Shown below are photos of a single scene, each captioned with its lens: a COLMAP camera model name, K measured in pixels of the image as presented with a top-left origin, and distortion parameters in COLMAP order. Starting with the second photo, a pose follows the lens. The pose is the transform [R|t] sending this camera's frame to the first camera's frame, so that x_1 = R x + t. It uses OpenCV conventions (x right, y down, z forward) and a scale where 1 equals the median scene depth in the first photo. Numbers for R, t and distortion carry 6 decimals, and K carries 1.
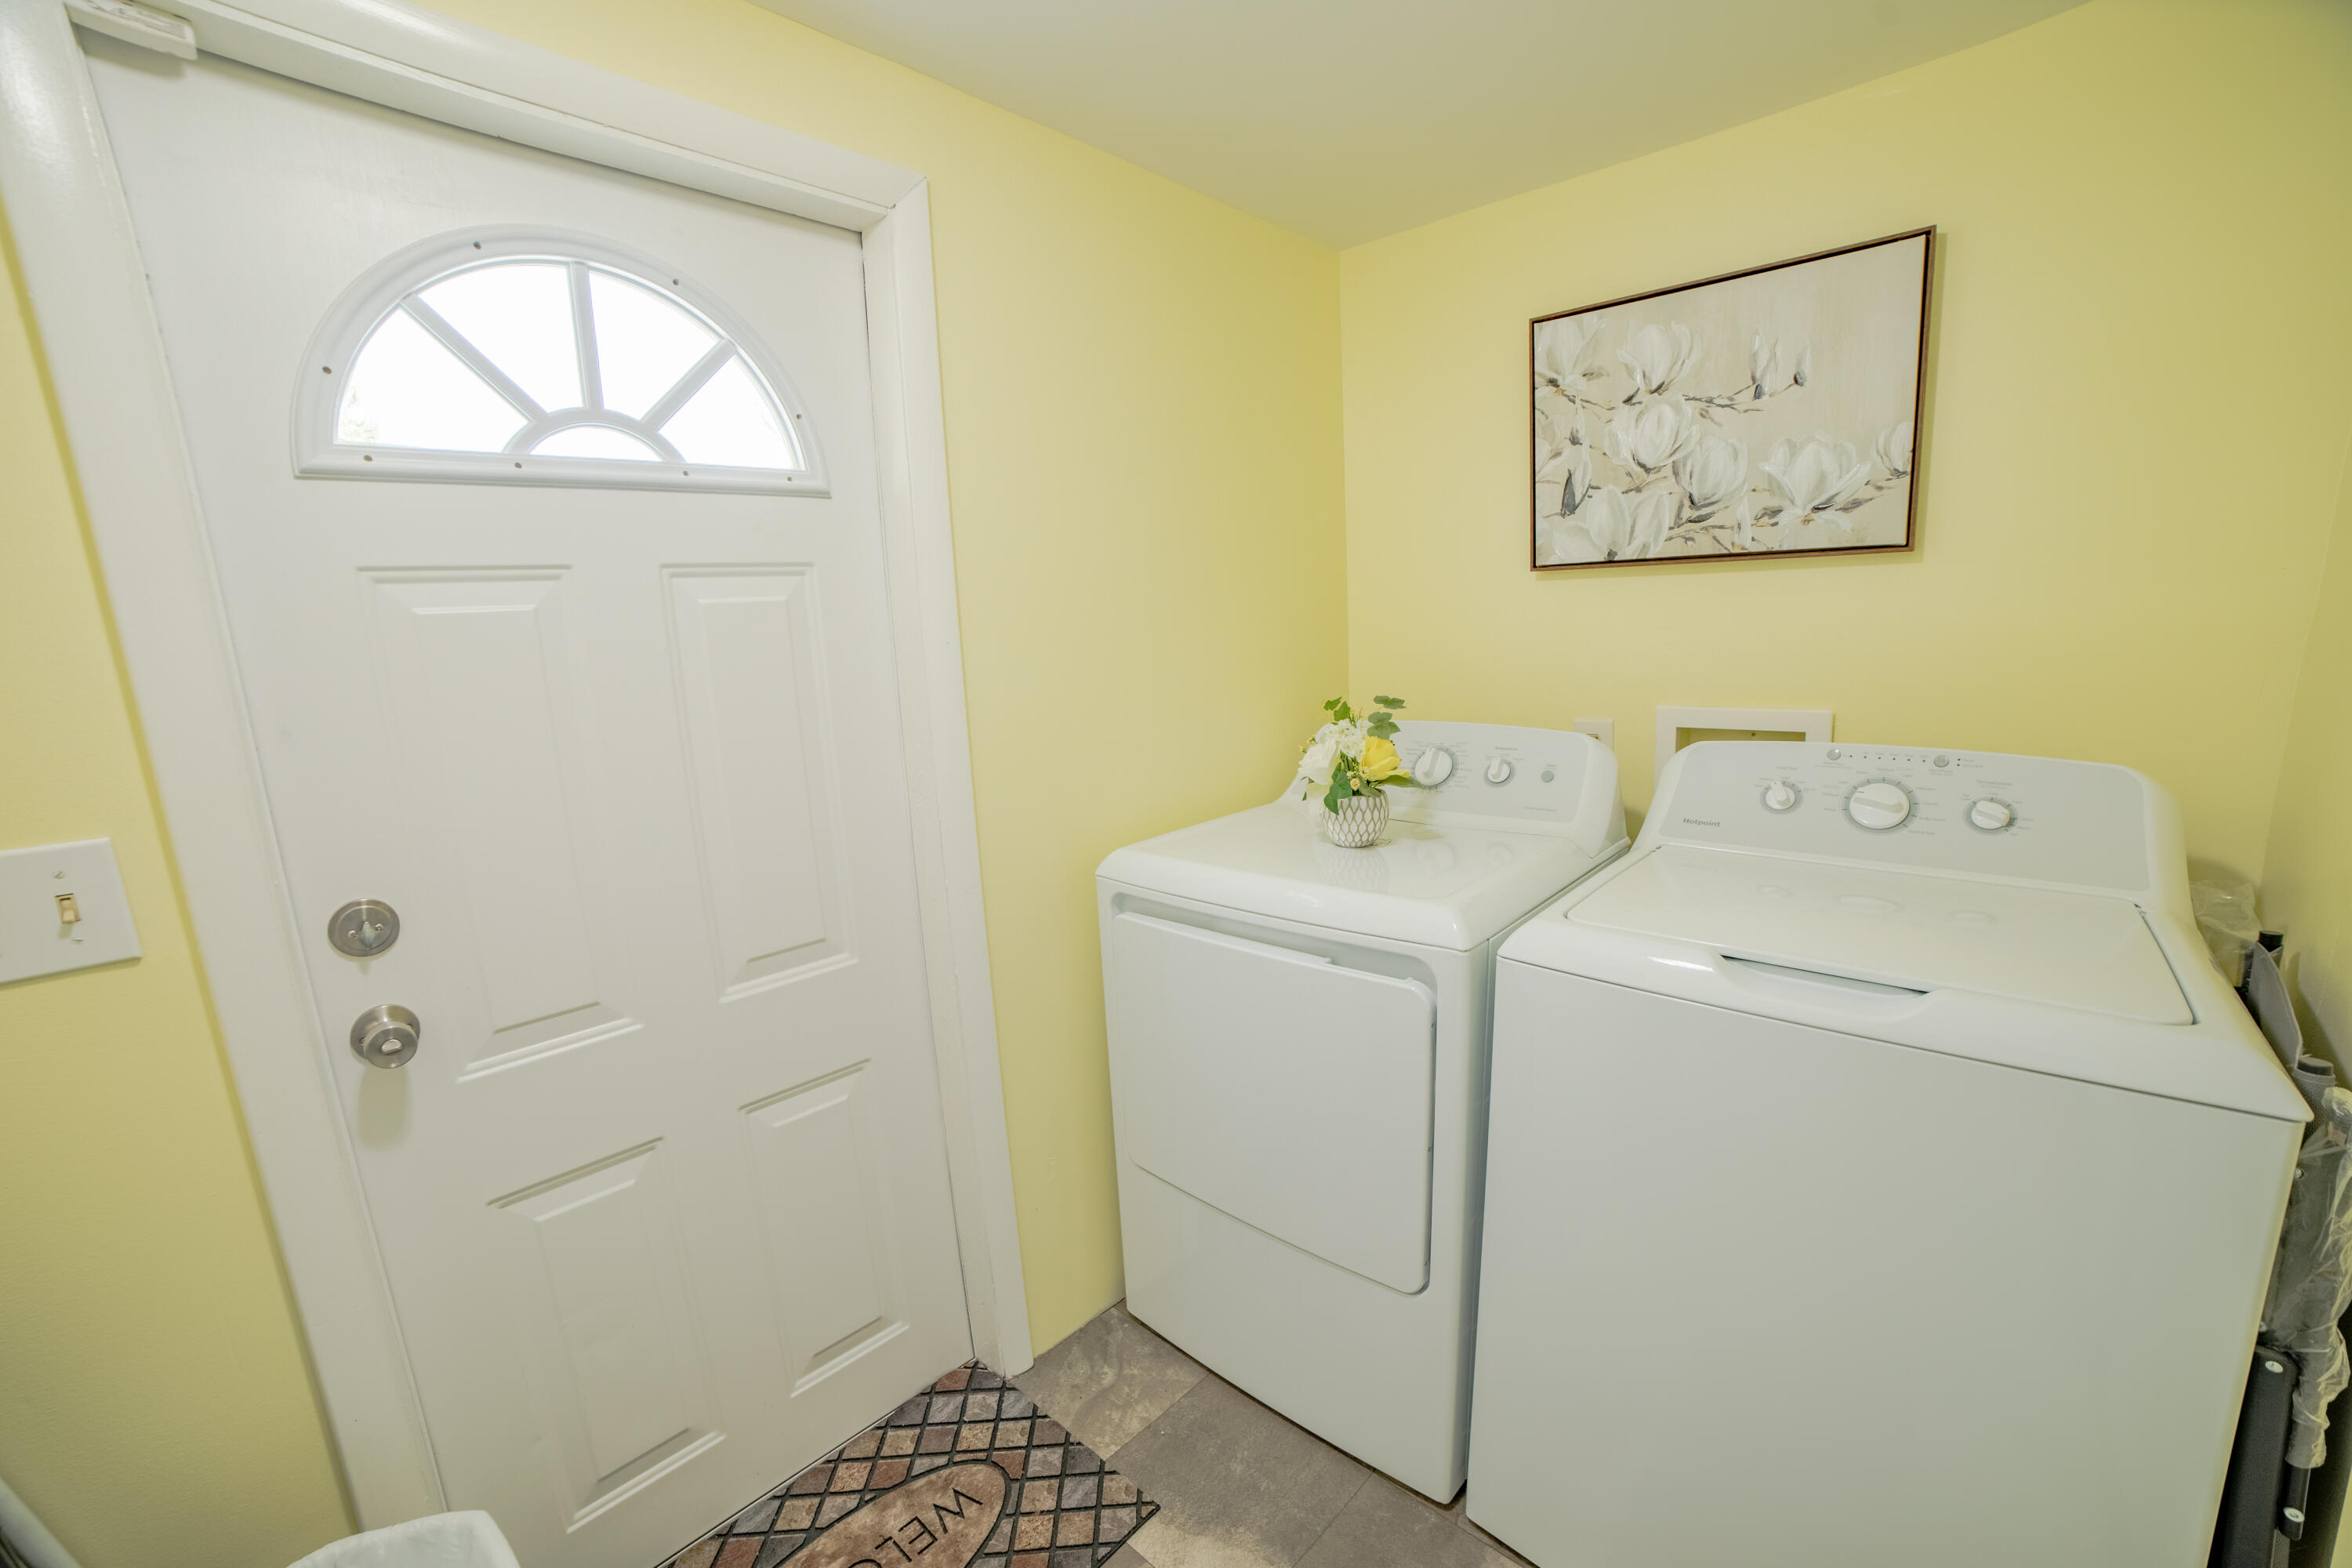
lens RADIAL K [[945.0, 0, 1168.9], [0, 945.0, 802.8], [0, 0, 1]] dist [-0.104674, 0.032946]
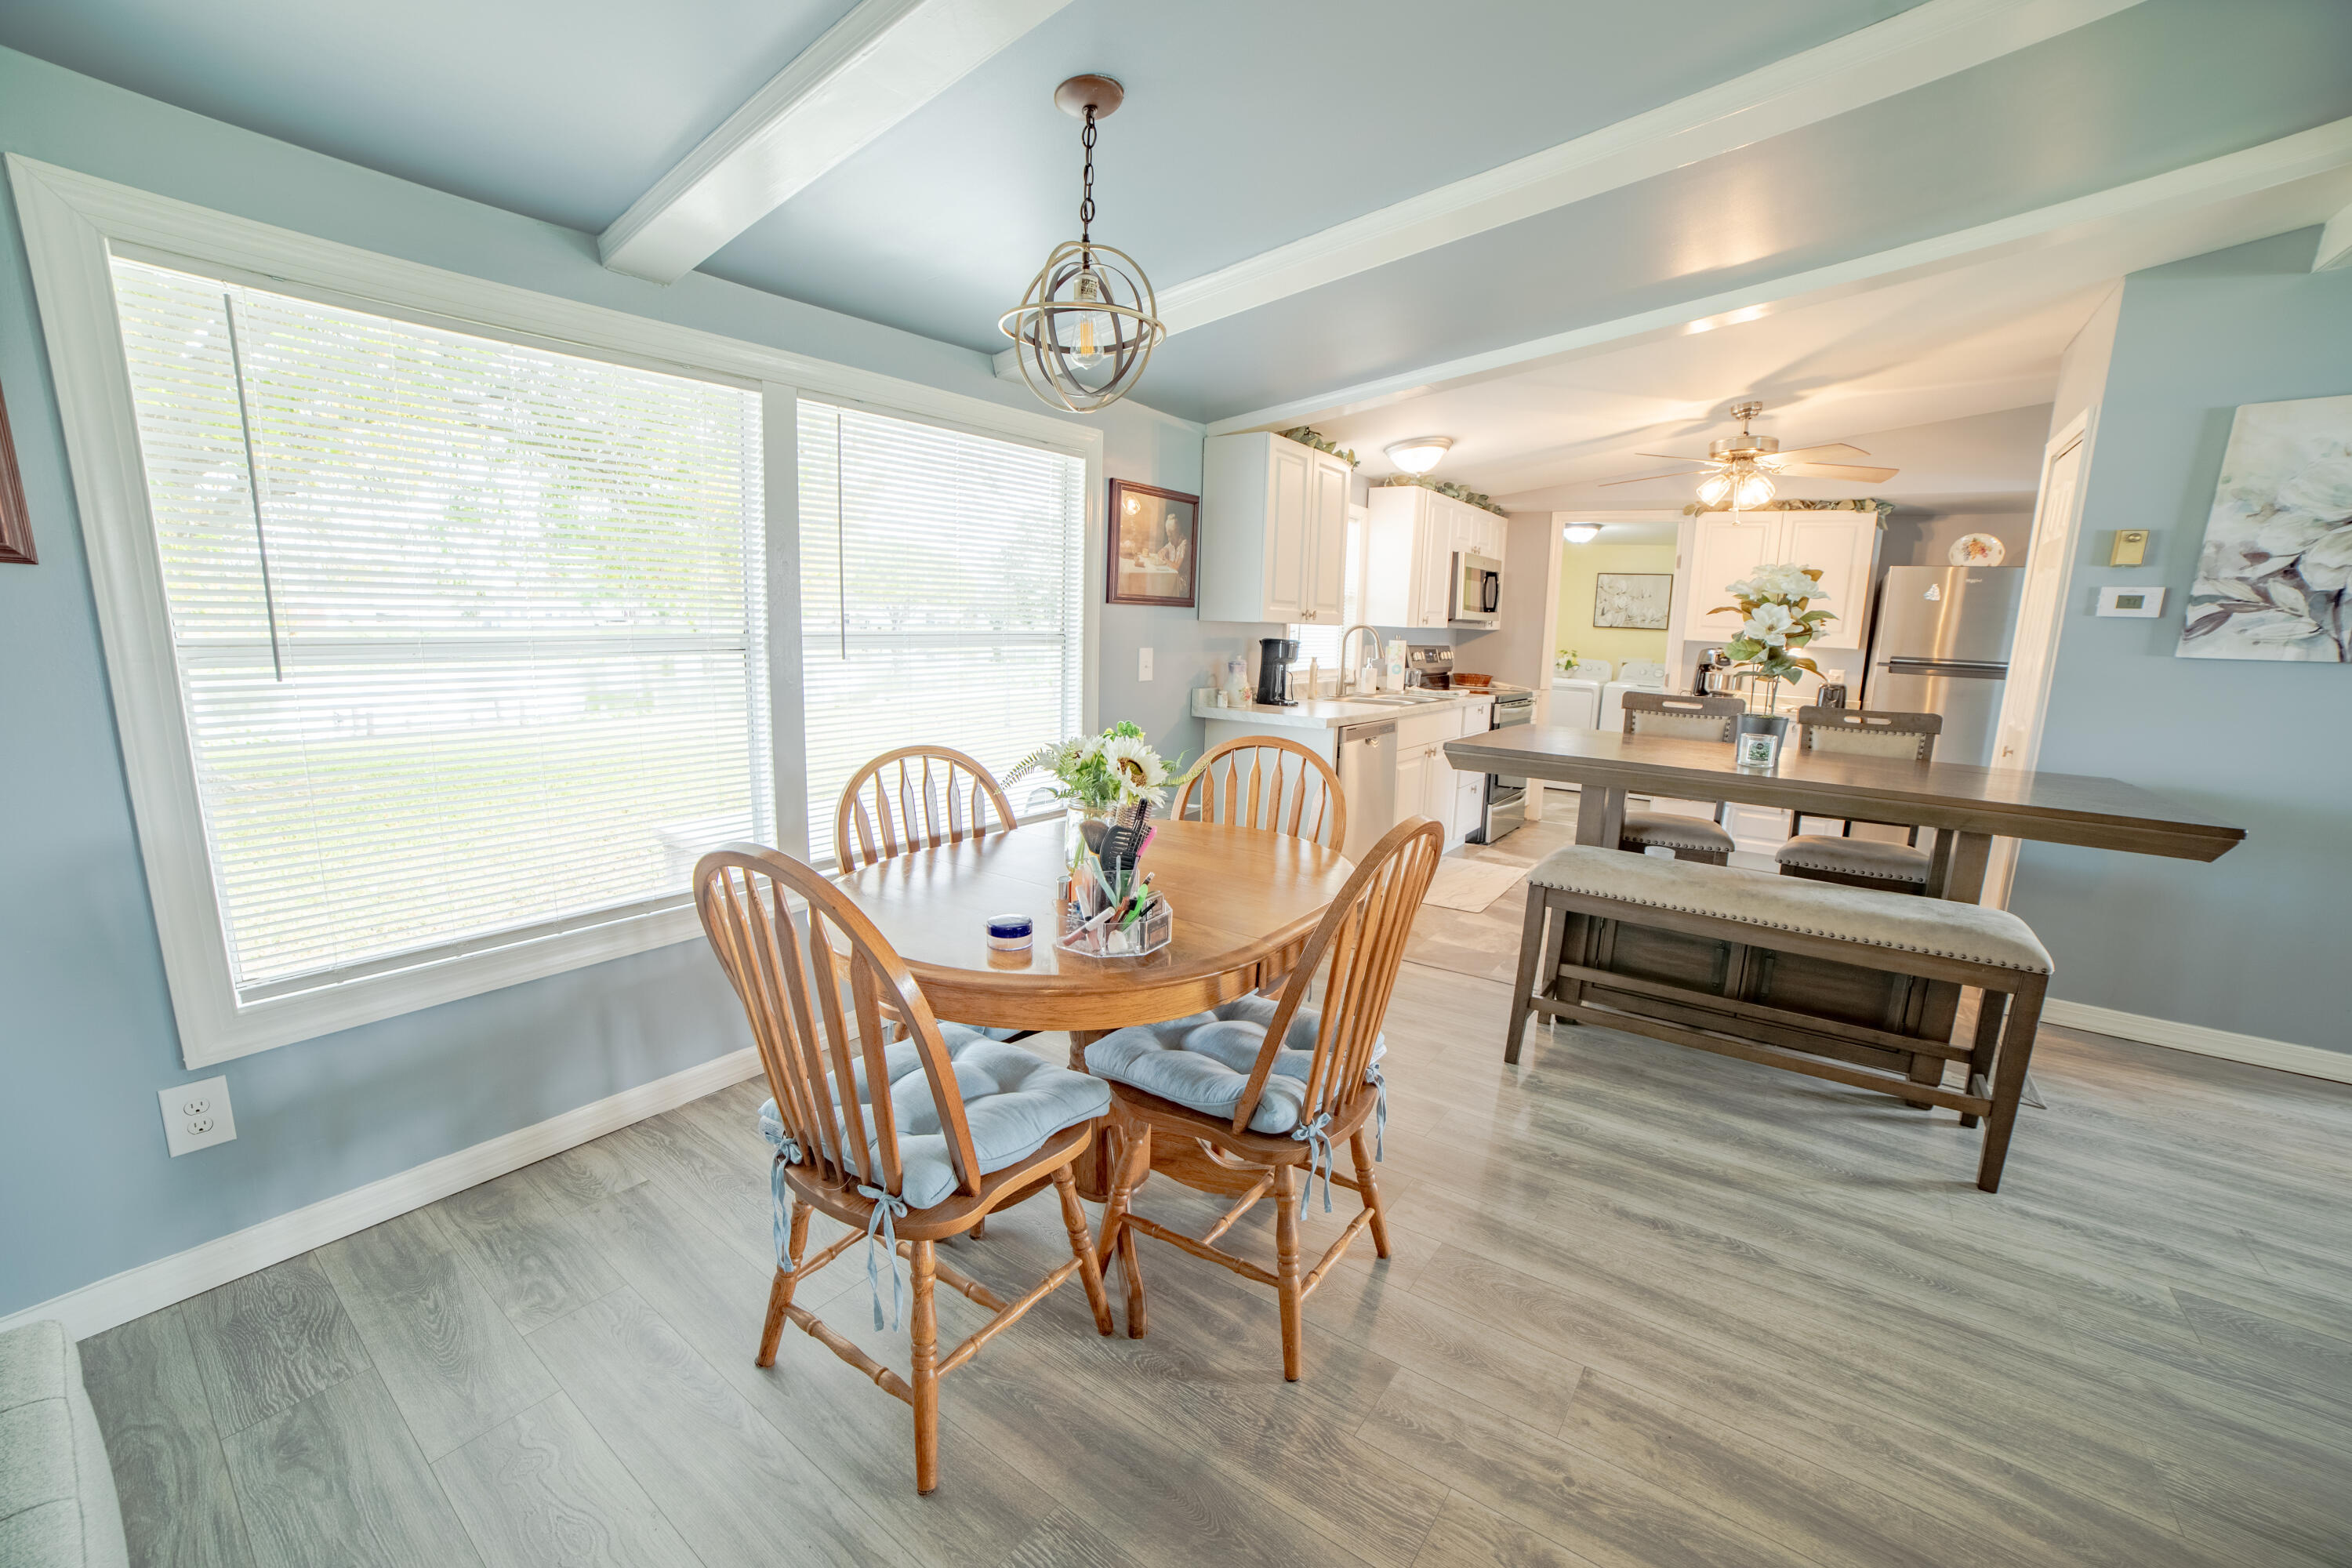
lens RADIAL K [[945.0, 0, 1168.9], [0, 945.0, 802.8], [0, 0, 1]] dist [-0.104674, 0.032946]
pose [[0.990366, 0.050506, 0.128933, -2.522515], [-0.051064, 0.998695, 0.001023, 0.813930], [-0.128713, -0.007597, 0.991653, -3.685367]]
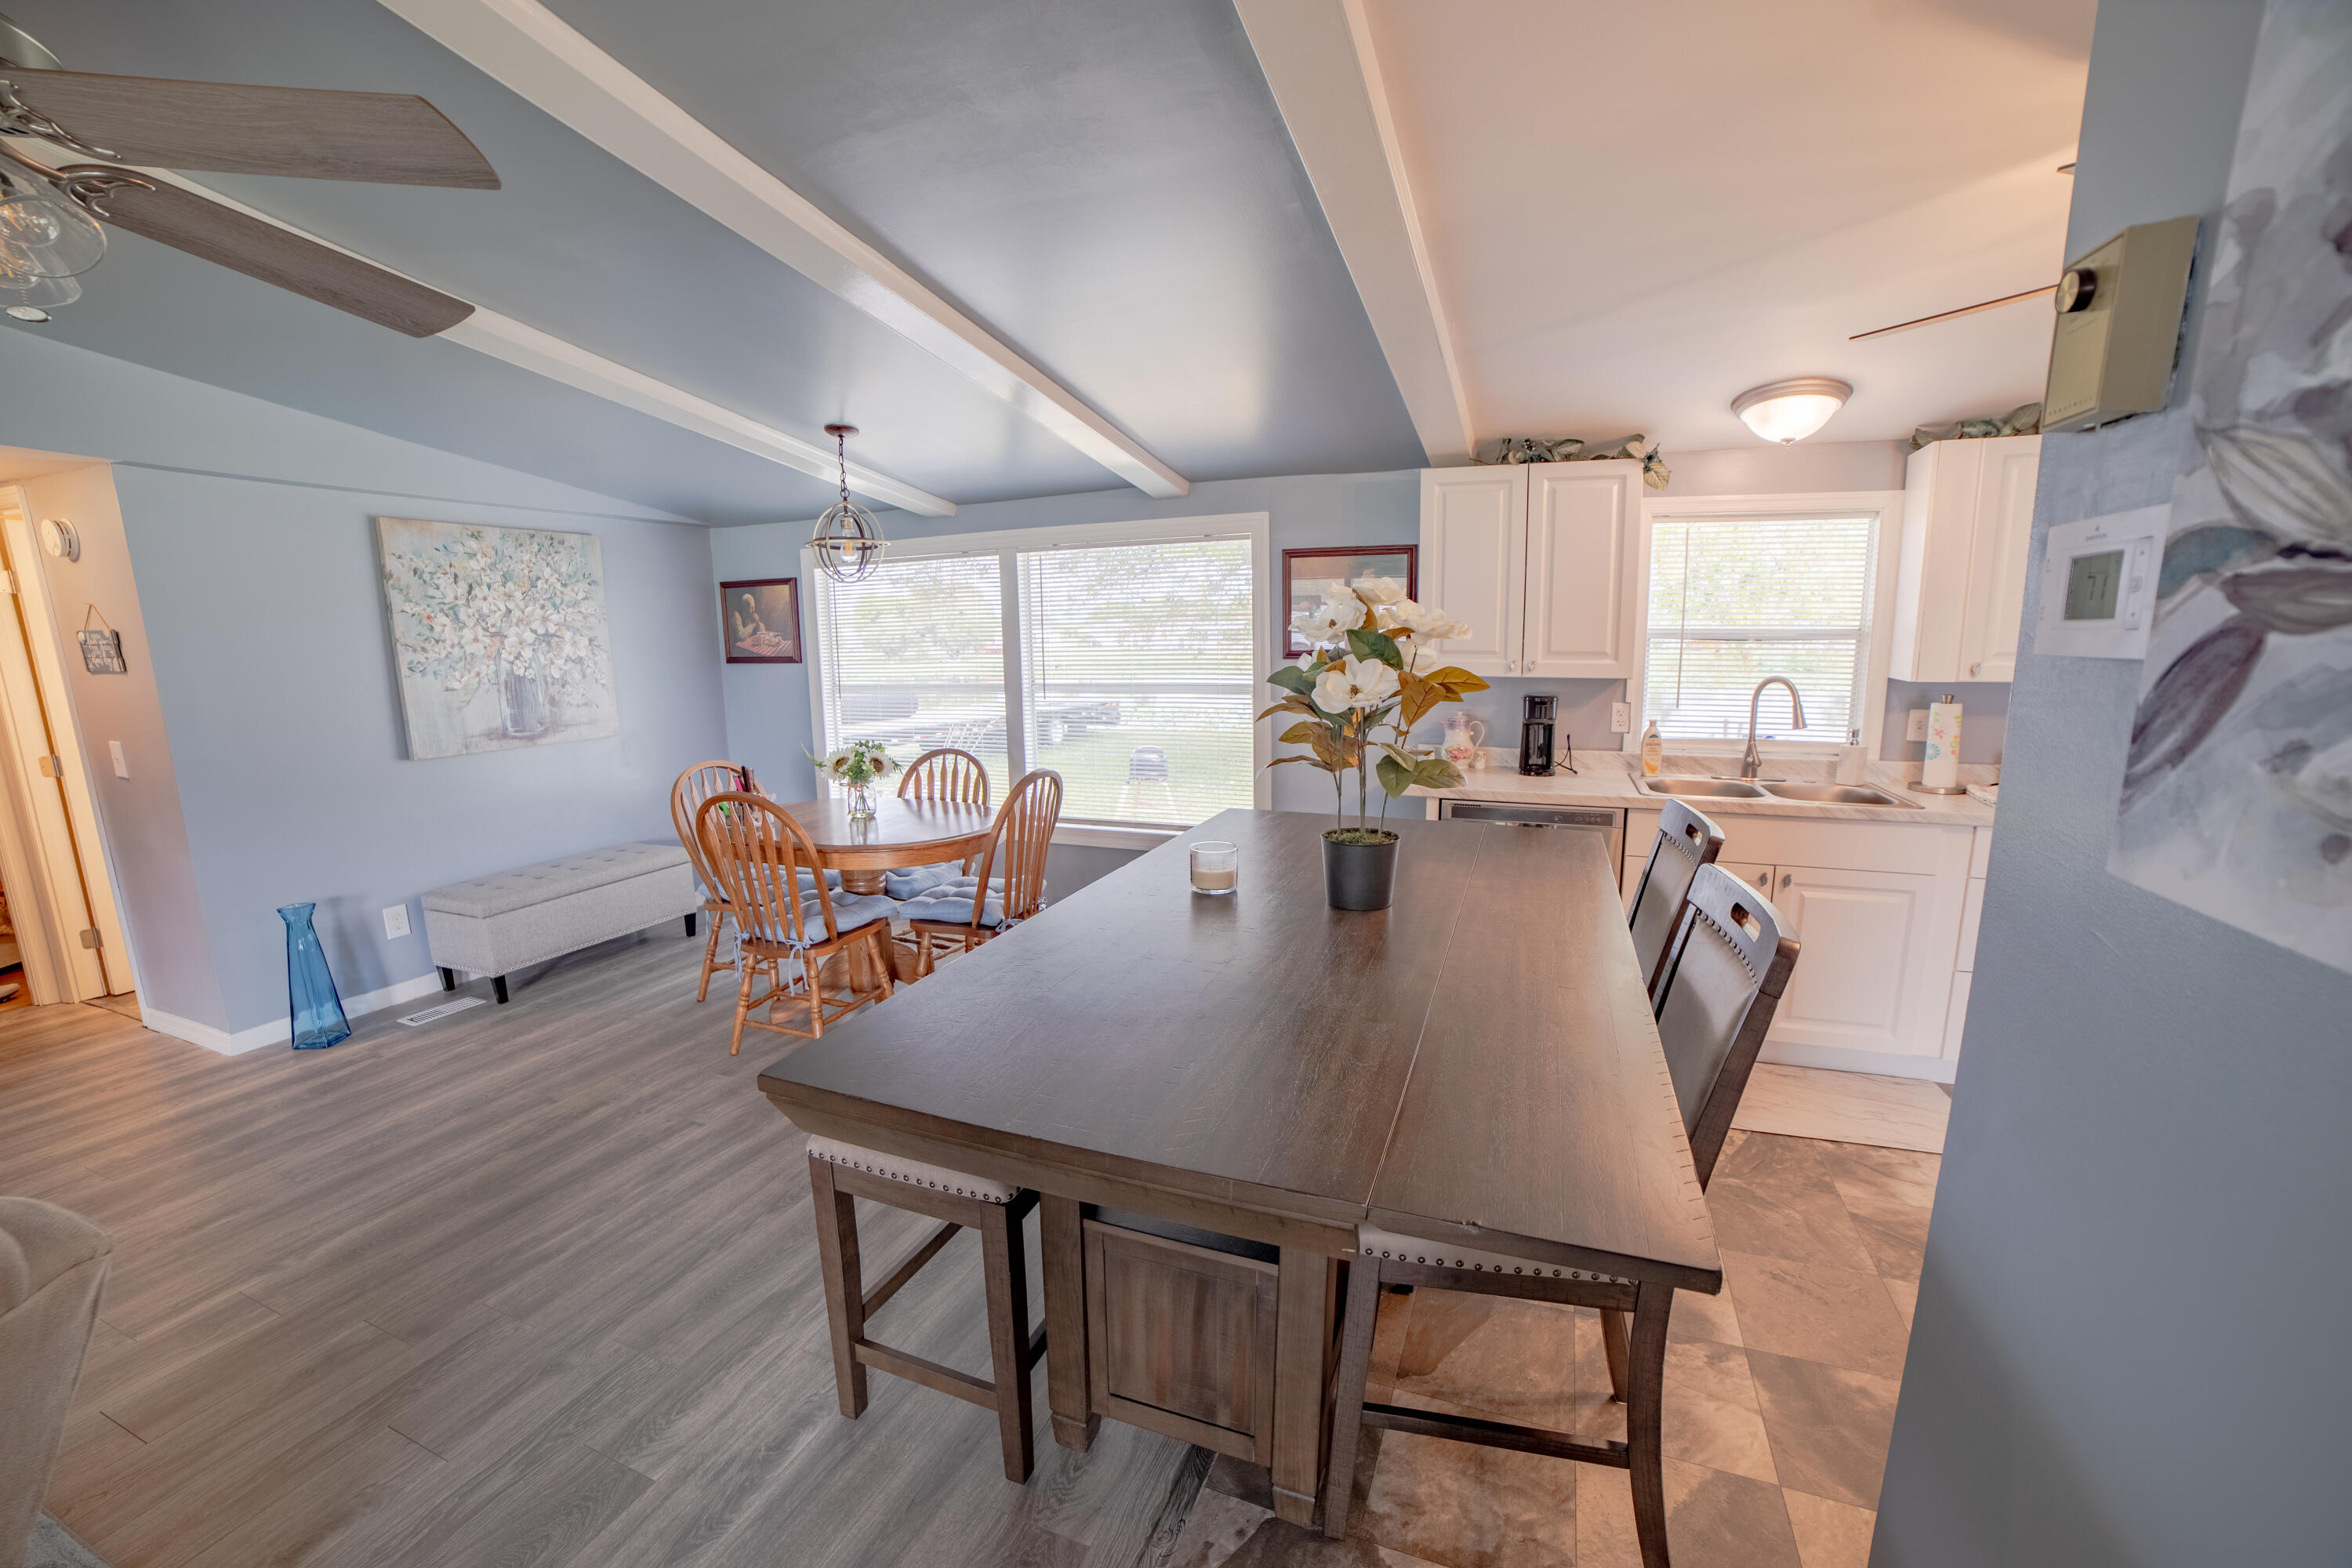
lens RADIAL K [[945.0, 0, 1168.9], [0, 945.0, 802.8], [0, 0, 1]] dist [-0.104674, 0.032946]
pose [[0.349067, 0.205050, -0.914389, -0.111742], [-0.173546, 0.973033, 0.151950, 0.398503], [0.920888, 0.105648, 0.375239, -2.656669]]
